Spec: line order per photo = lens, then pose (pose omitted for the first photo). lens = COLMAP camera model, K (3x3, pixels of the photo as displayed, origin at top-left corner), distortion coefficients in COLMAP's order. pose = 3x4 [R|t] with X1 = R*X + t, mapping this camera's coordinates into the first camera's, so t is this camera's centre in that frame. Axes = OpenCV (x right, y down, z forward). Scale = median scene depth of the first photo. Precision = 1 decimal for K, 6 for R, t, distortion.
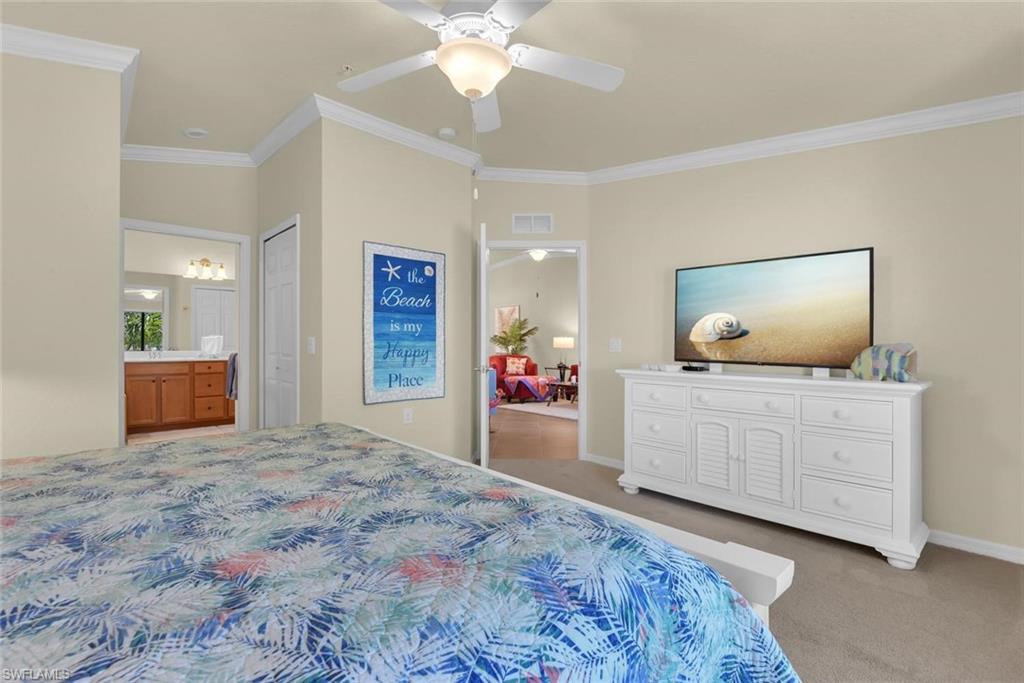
lens RADIAL K [[461.5, 0, 512.3], [0, 461.5, 337.9], [0, 0, 1]] dist [-0.025683, 0.000212]
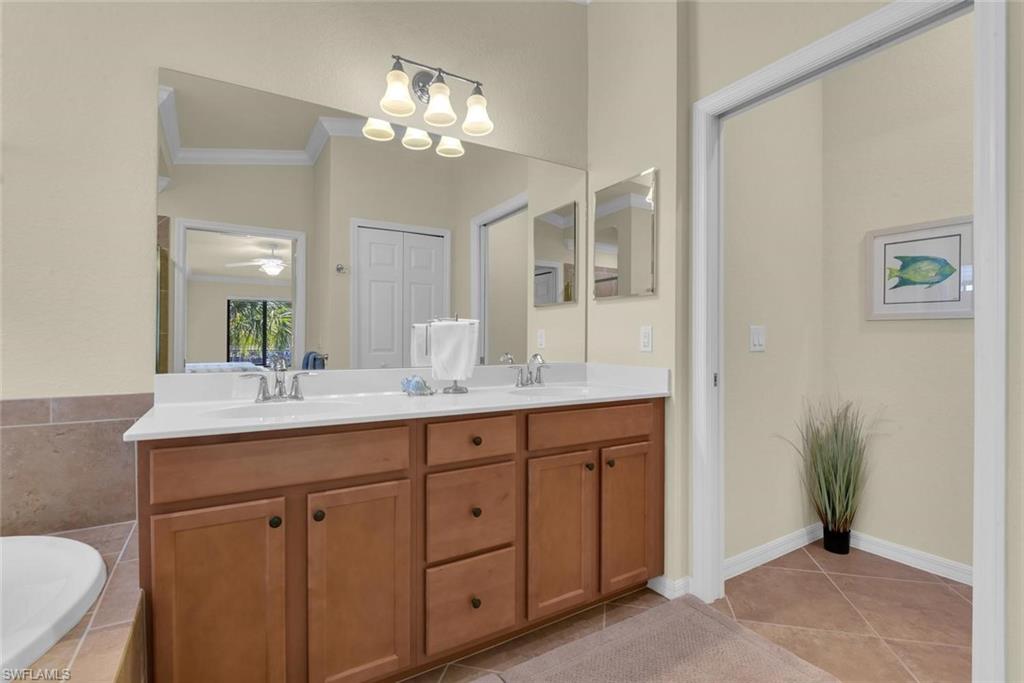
lens RADIAL K [[461.5, 0, 512.3], [0, 461.5, 337.9], [0, 0, 1]] dist [-0.025683, 0.000212]
pose [[0.980155, -0.001101, -0.198230, -0.280157], [0.002694, 0.999966, 0.007766, 0.003127], [0.198215, -0.008145, 0.980125, 0.356629]]
